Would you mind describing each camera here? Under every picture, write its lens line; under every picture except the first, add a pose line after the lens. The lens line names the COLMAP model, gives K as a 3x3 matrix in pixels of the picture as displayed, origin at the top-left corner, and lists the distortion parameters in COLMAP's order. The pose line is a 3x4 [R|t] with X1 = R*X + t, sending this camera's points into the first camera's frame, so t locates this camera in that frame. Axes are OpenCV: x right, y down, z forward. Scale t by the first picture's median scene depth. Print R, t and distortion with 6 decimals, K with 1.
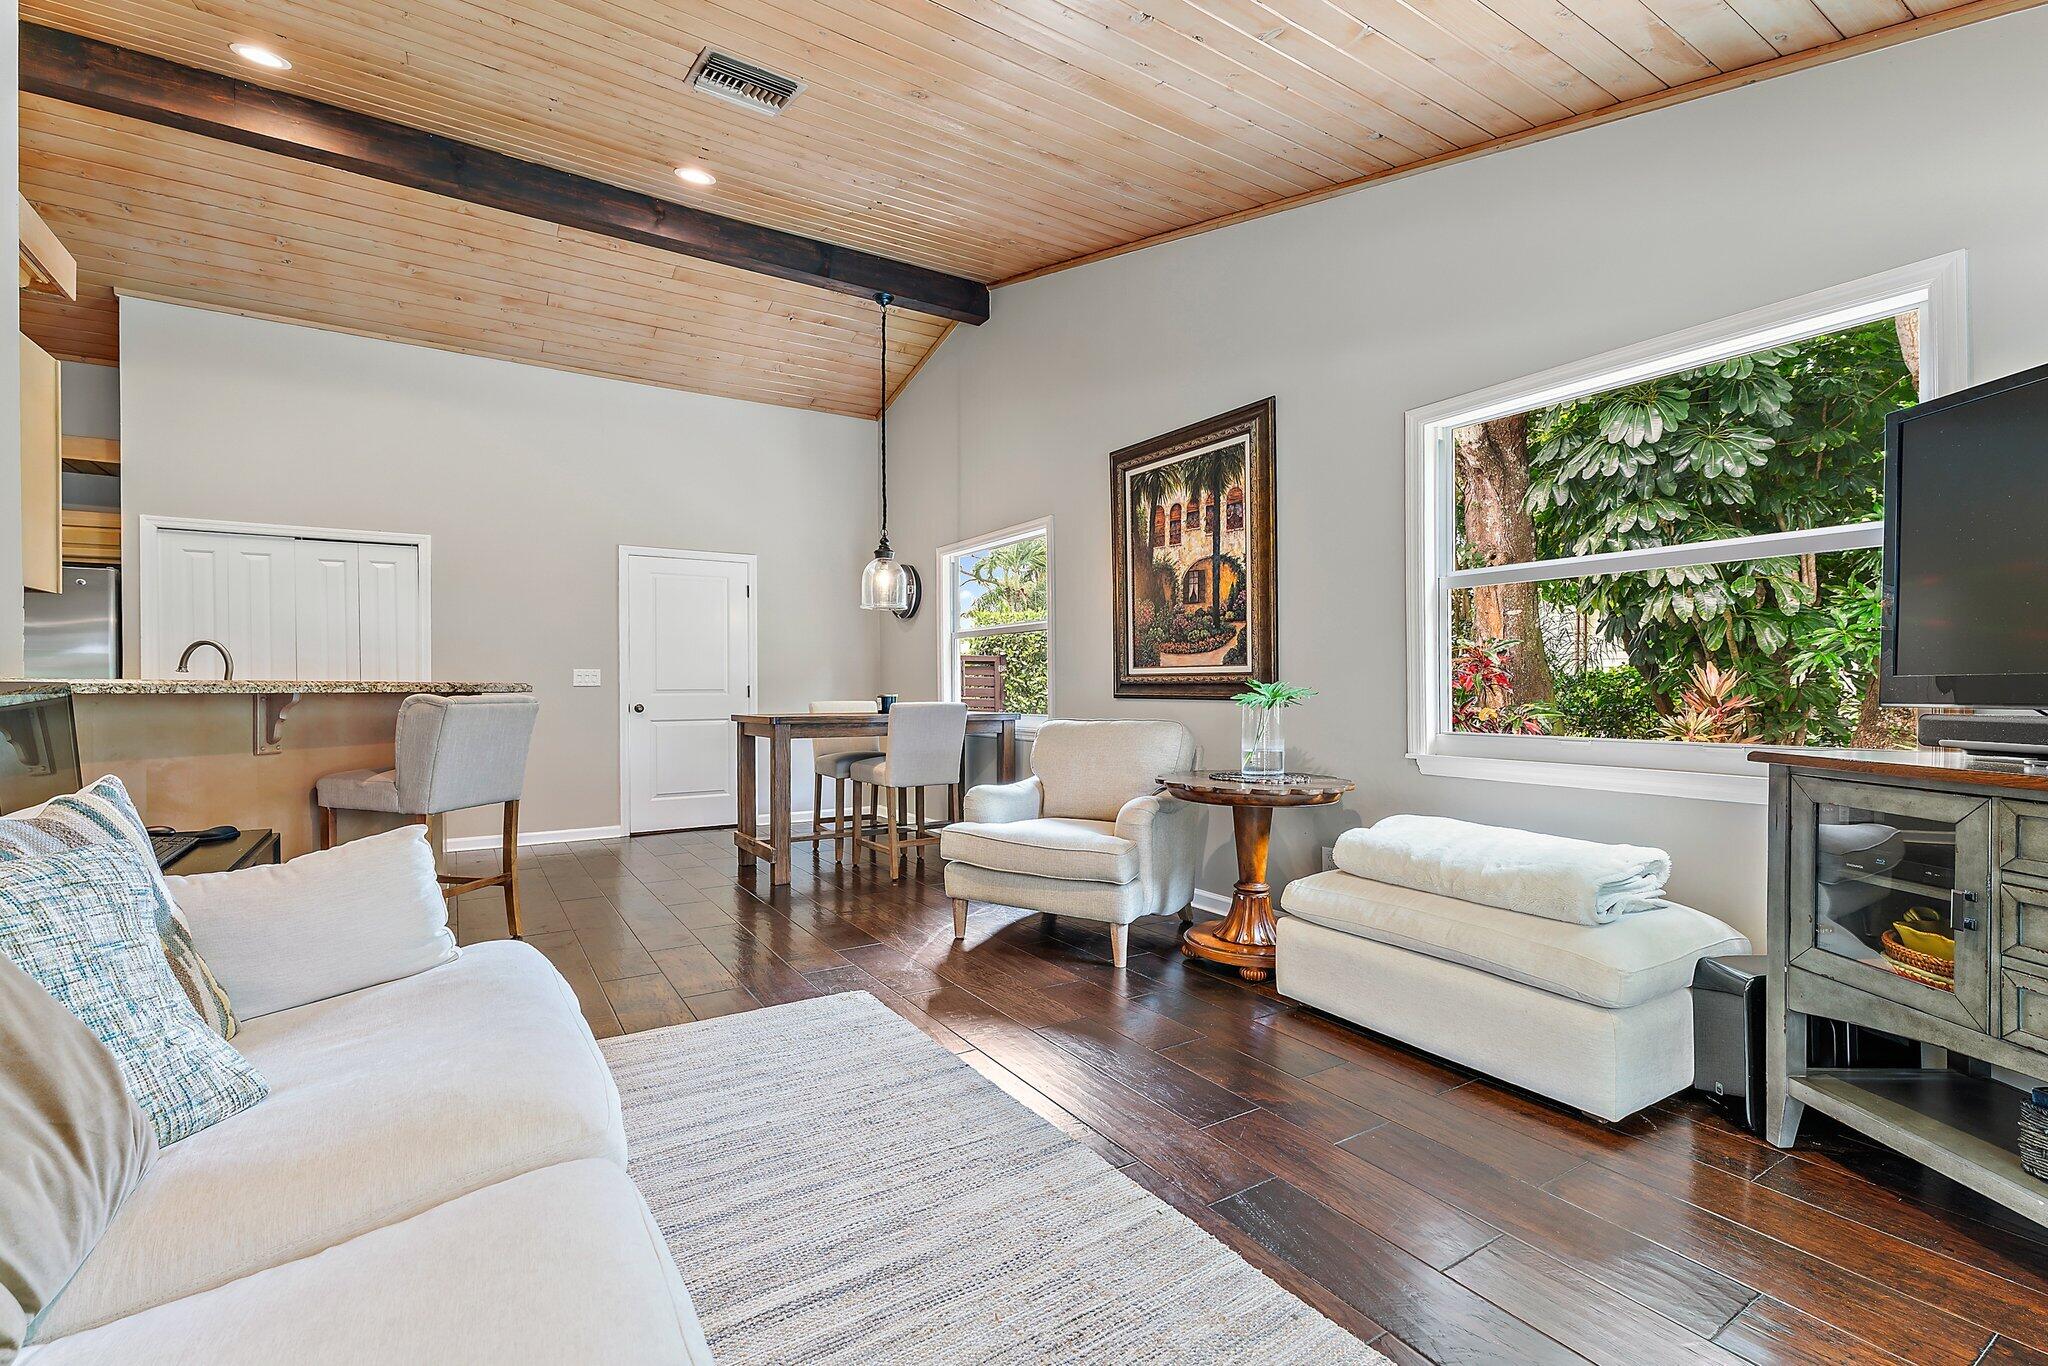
lens RADIAL K [[827.6, 0, 1019.7], [0, 827.6, 684.9], [0, 0, 1]] dist [0.002443, 0.000076]
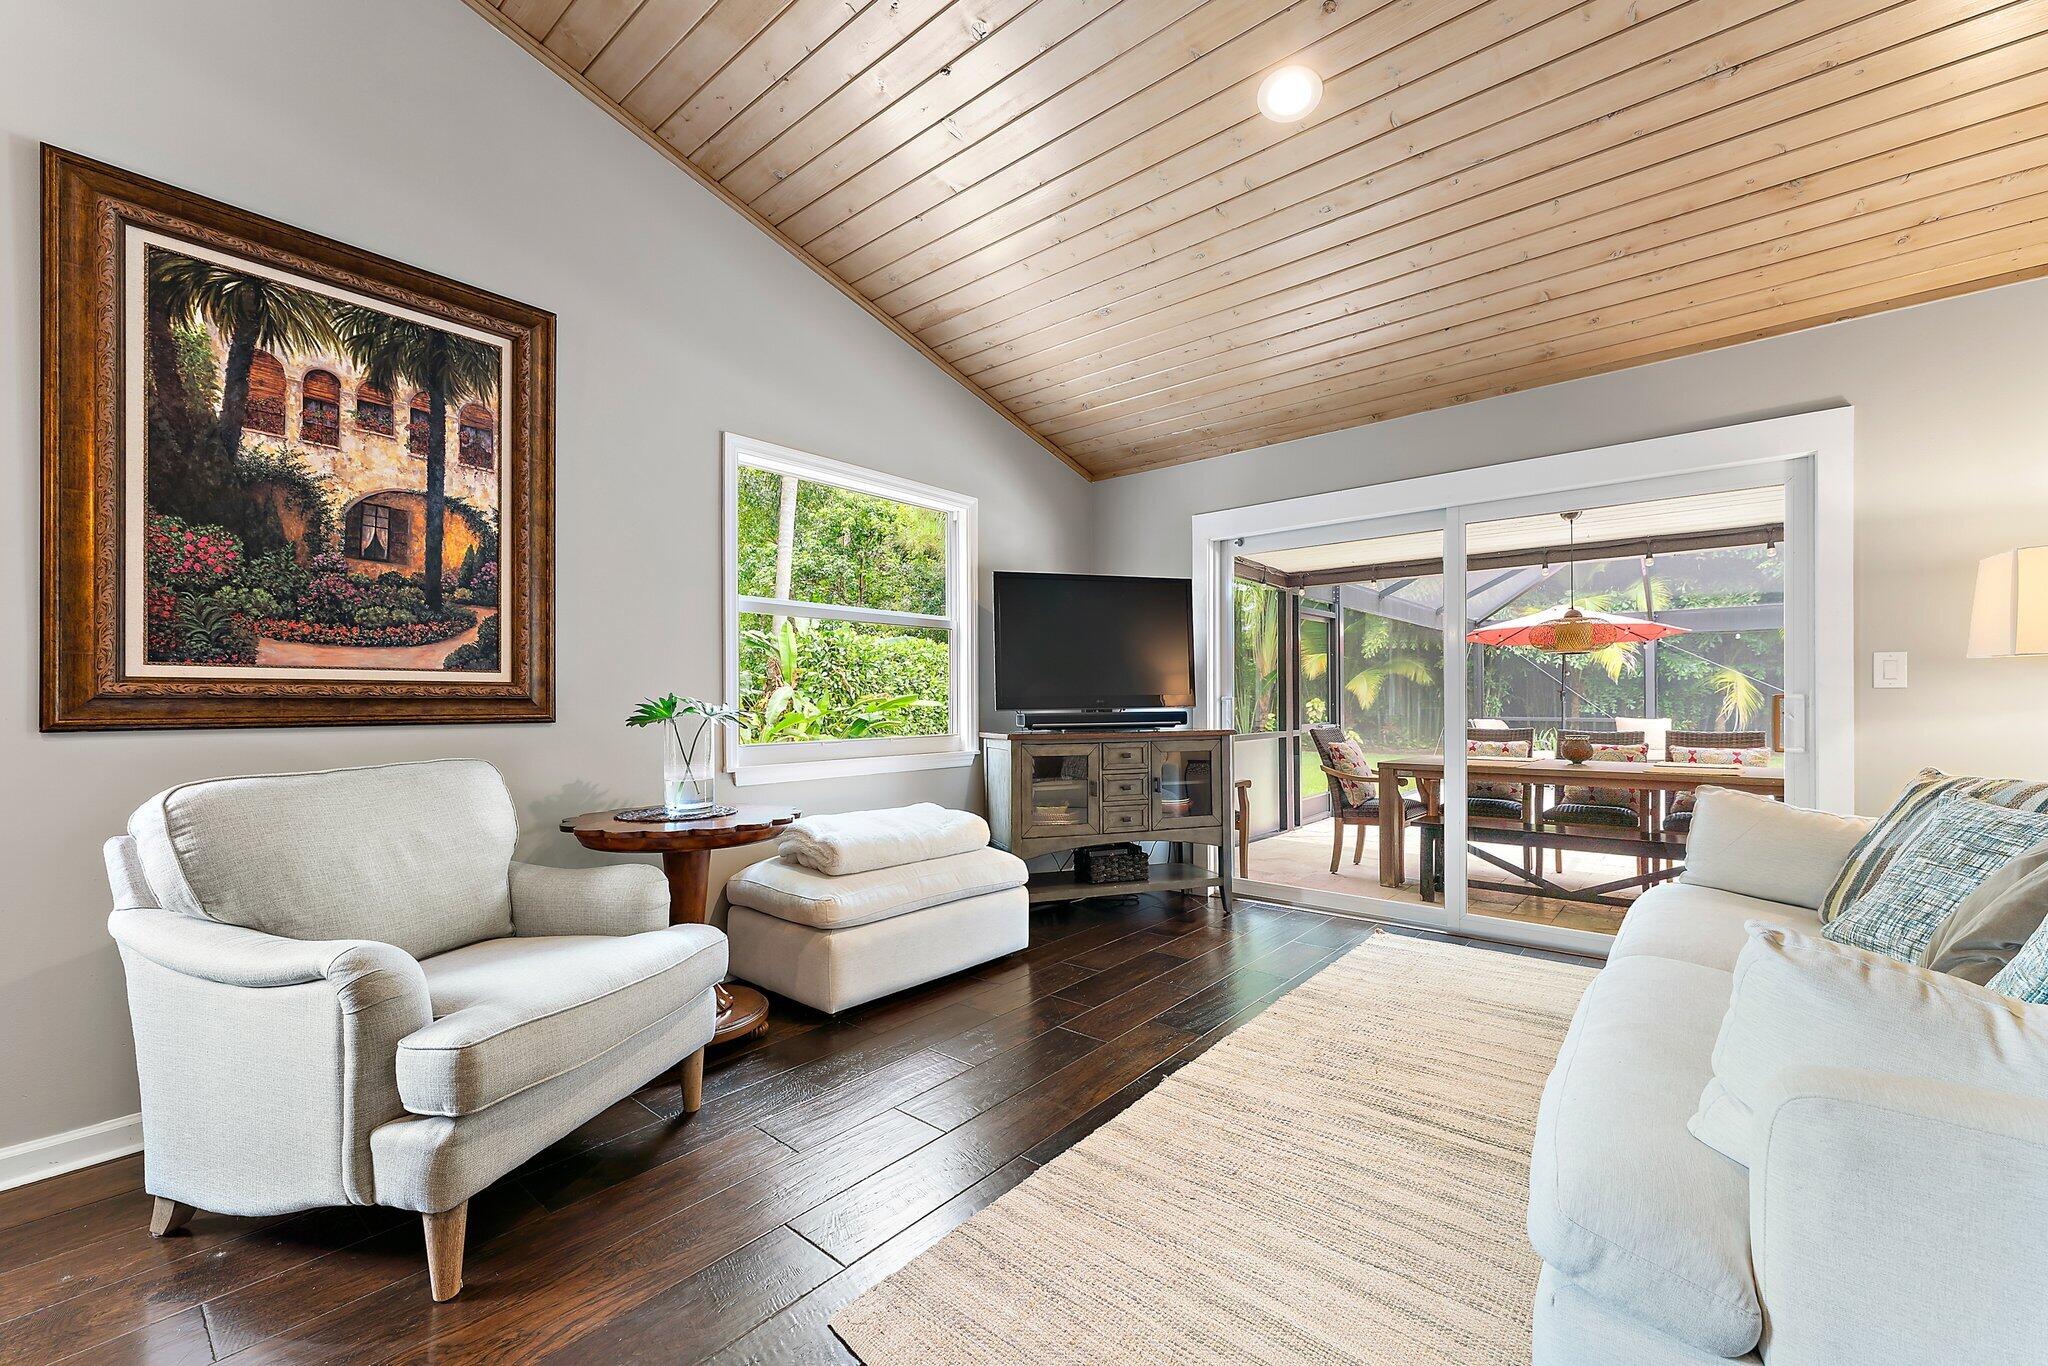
lens RADIAL K [[819.9, 0, 1024.2], [0, 819.9, 705.2], [0, 0, 1]] dist [0.000894, -0.000003]
pose [[-0.257160, 0.007386, 0.966341, -0.470259], [0.010955, 0.999929, -0.004728, 0.011187], [-0.966307, 0.009370, -0.257222, 0.715164]]
